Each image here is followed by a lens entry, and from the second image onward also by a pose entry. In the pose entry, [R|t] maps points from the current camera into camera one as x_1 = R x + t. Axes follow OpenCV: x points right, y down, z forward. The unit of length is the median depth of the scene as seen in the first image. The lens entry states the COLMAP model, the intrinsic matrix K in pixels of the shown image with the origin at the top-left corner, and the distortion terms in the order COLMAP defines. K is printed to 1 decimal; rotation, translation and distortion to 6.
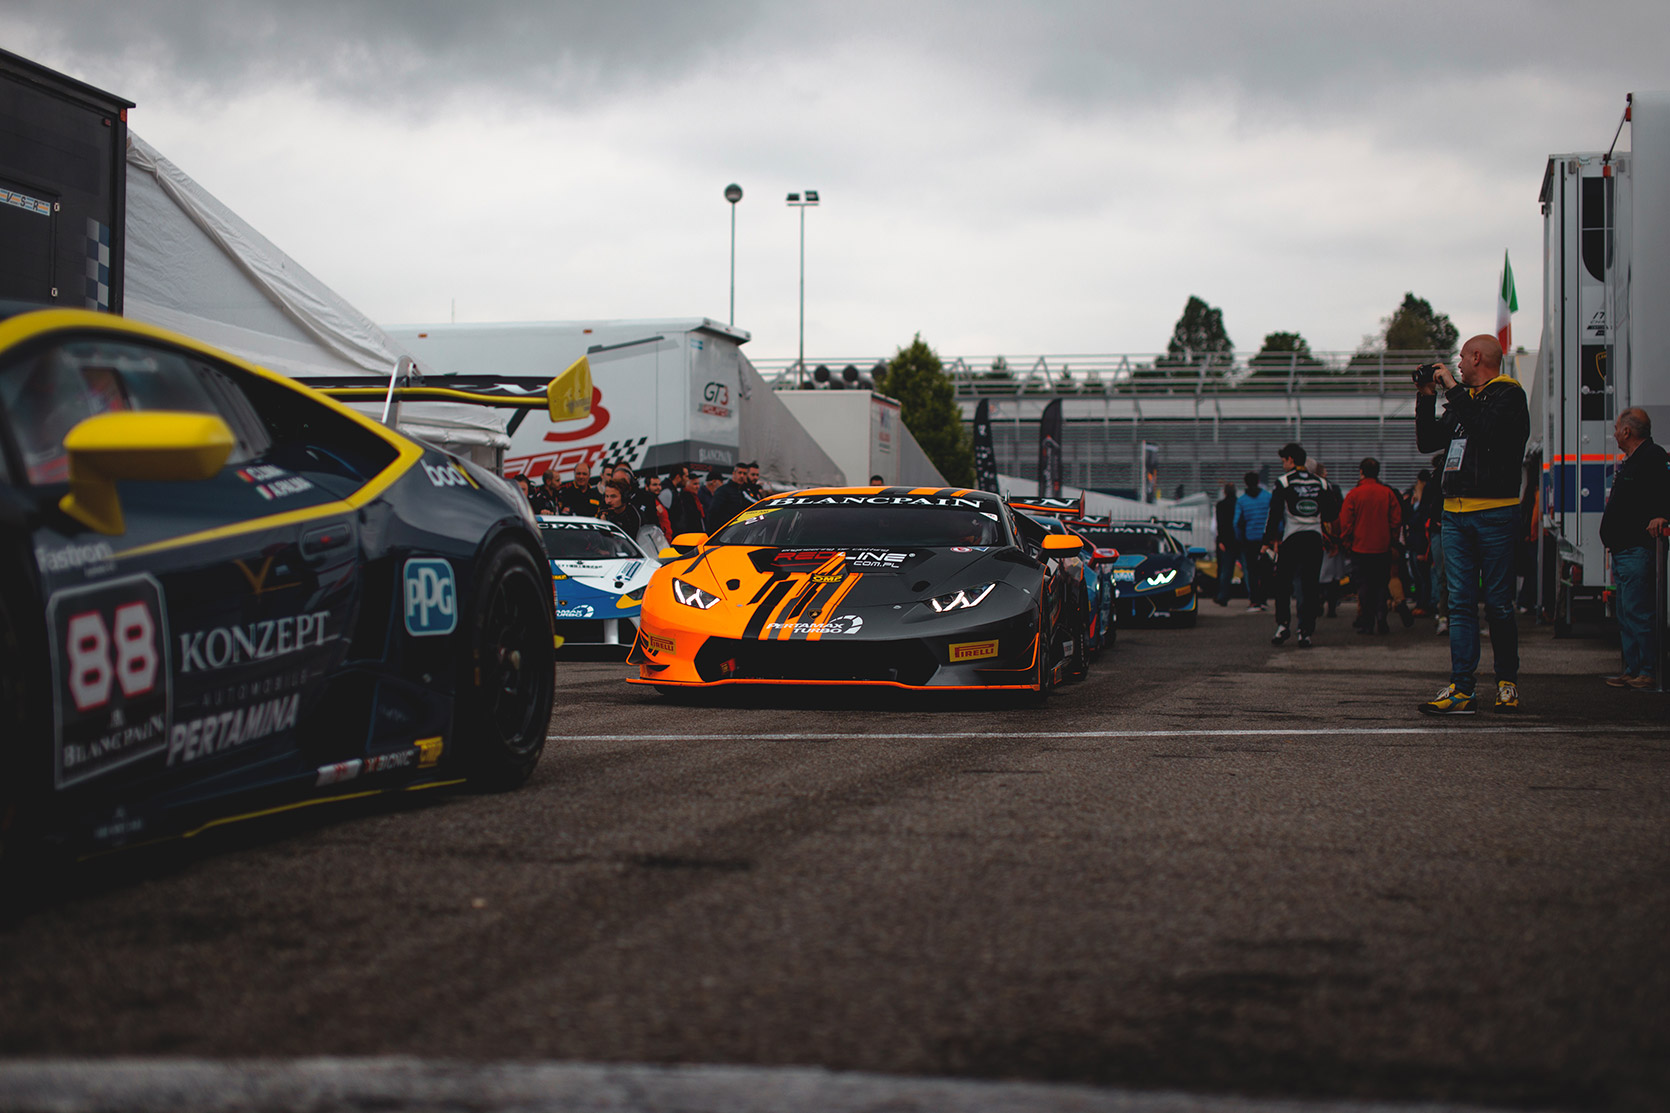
lens RADIAL K [[2250.2, 0, 835.0], [0, 2250.2, 556.5], [0, 0, 1]] dist [-0.144626, 0.278359]
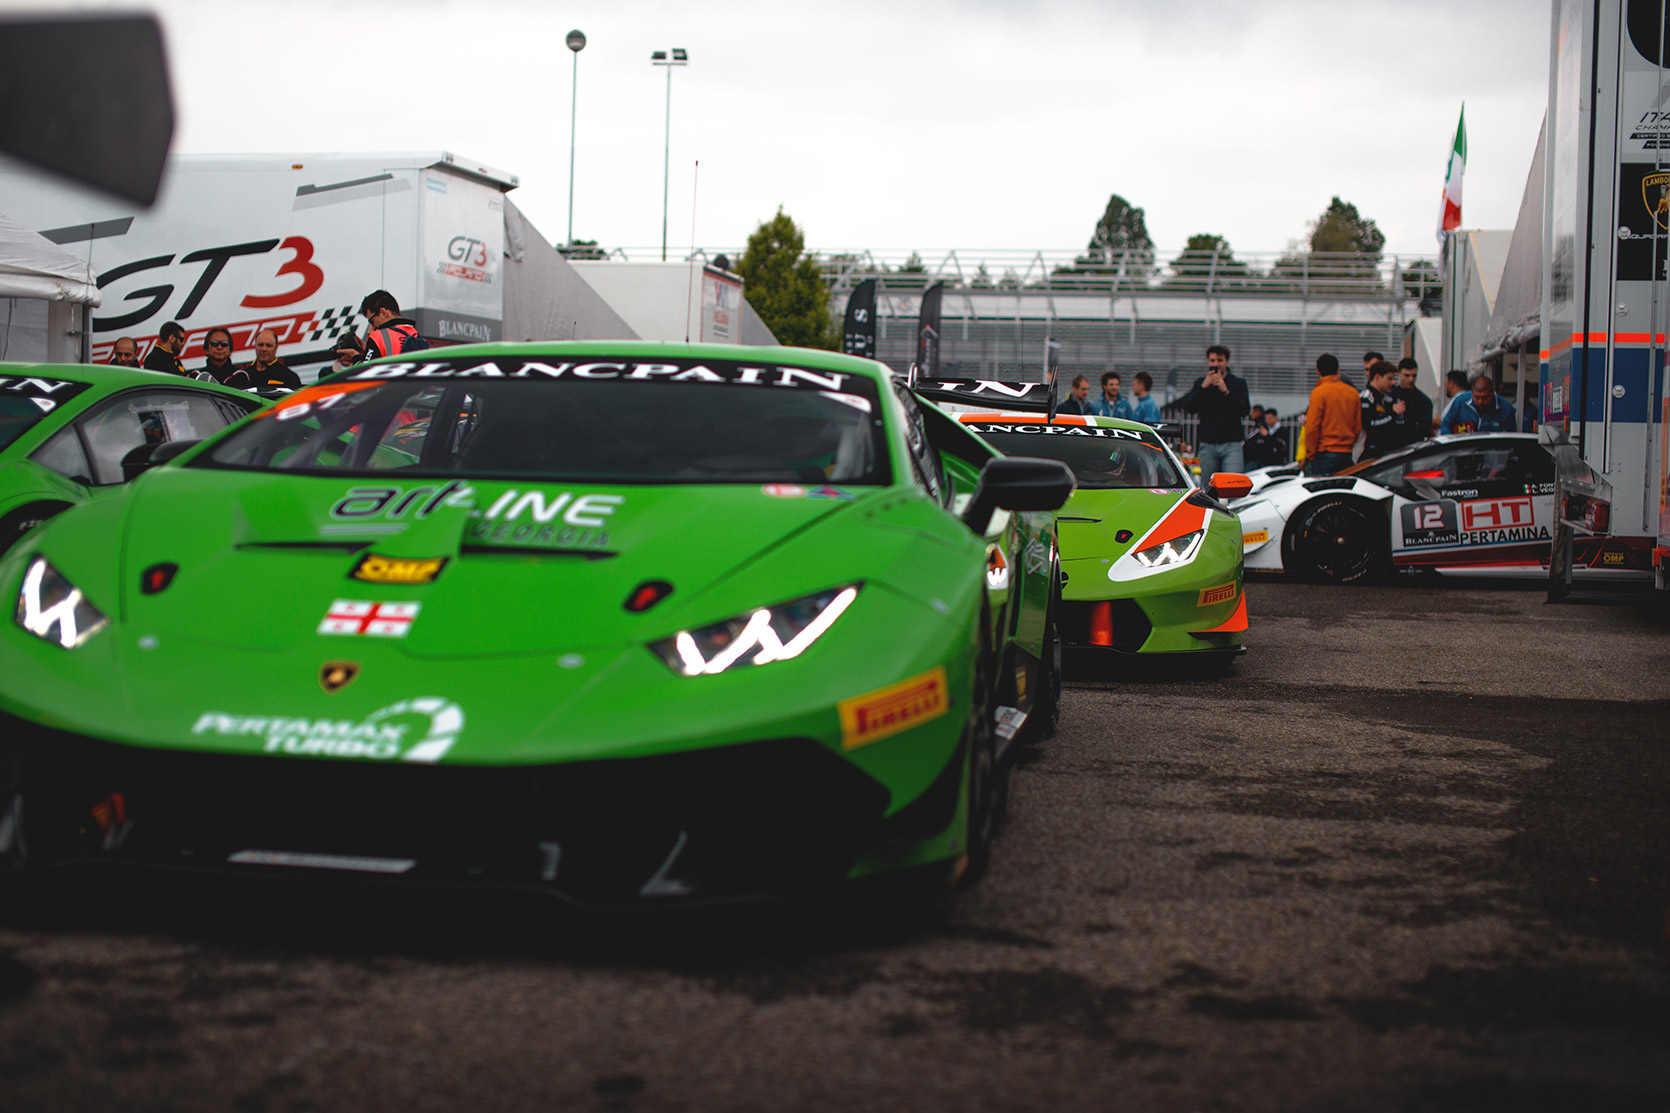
lens RADIAL K [[2250.2, 0, 835.0], [0, 2250.2, 556.5], [0, 0, 1]] dist [-0.144626, 0.278359]
pose [[0.999202, 0.017433, 0.035934, 0.011146], [-0.019039, 0.998813, 0.044841, -0.000690], [-0.035109, -0.045489, 0.998348, 0.046305]]
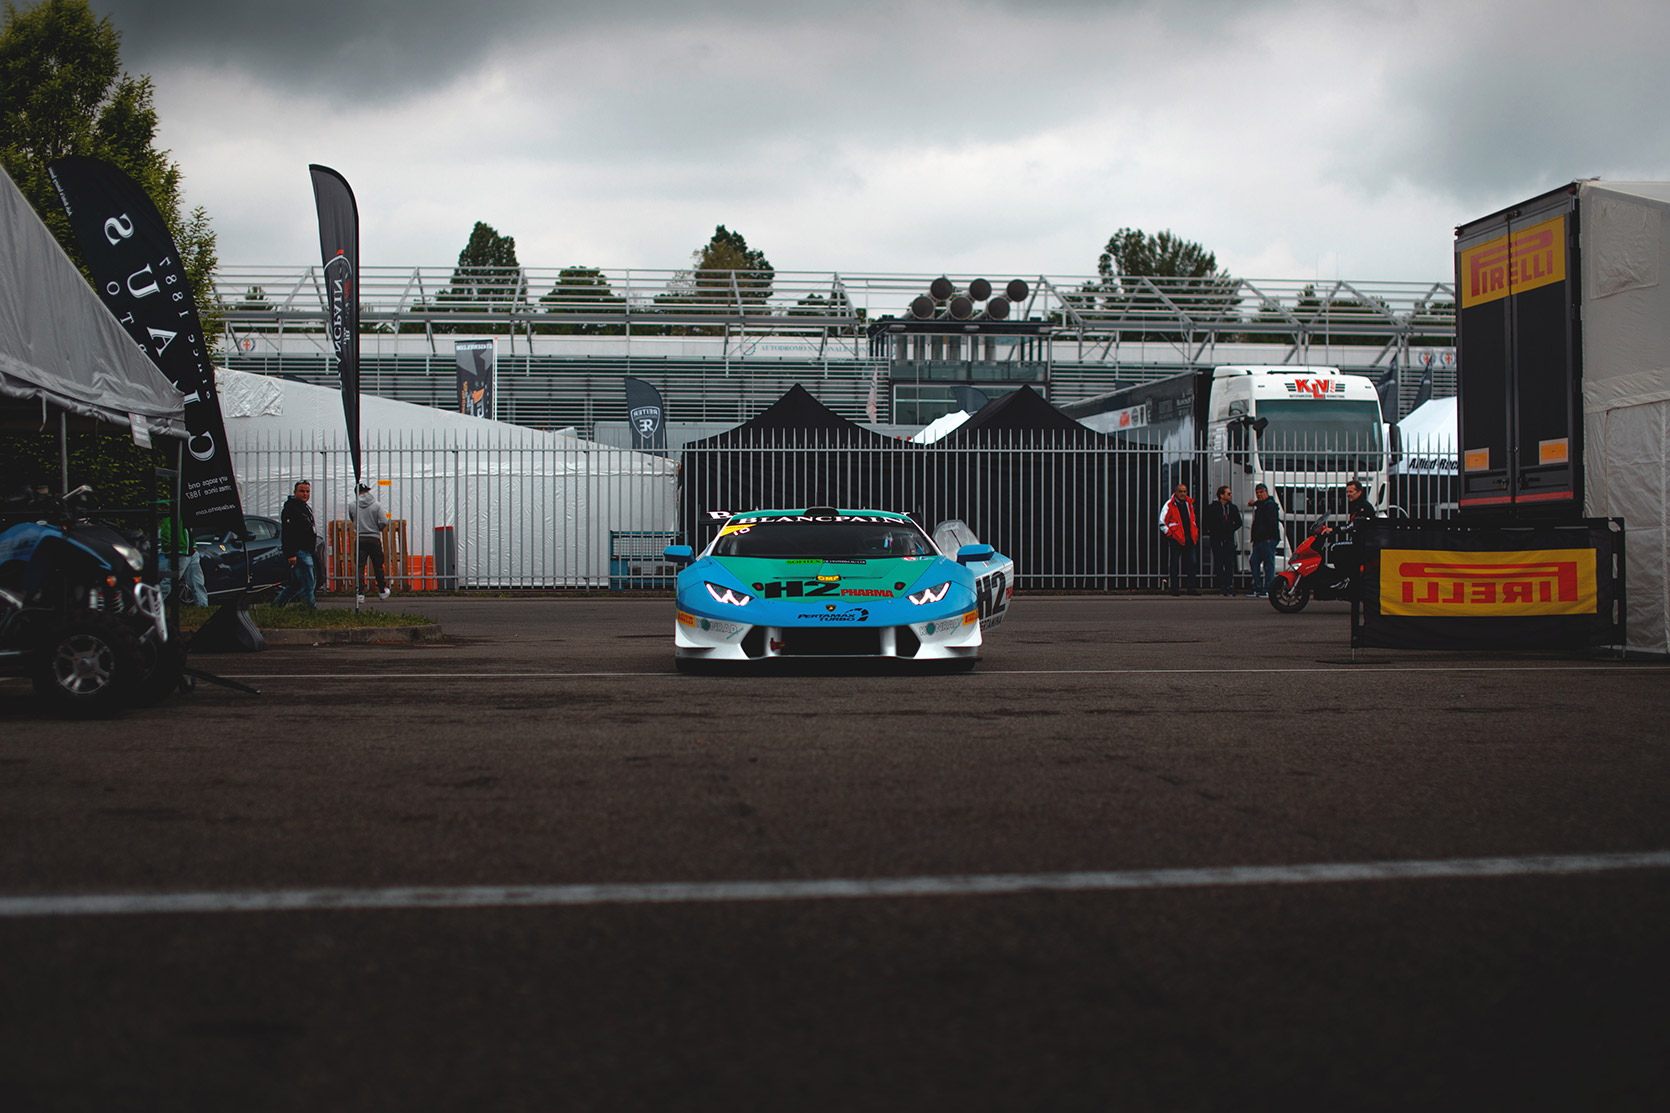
lens RADIAL K [[2250.2, 0, 835.0], [0, 2250.2, 556.5], [0, 0, 1]] dist [-0.144626, 0.278359]
pose [[0.946702, -0.008102, 0.322009, 0.015203], [0.002443, 0.999835, 0.017976, -0.001425], [-0.322101, -0.016231, 0.946566, 0.224028]]
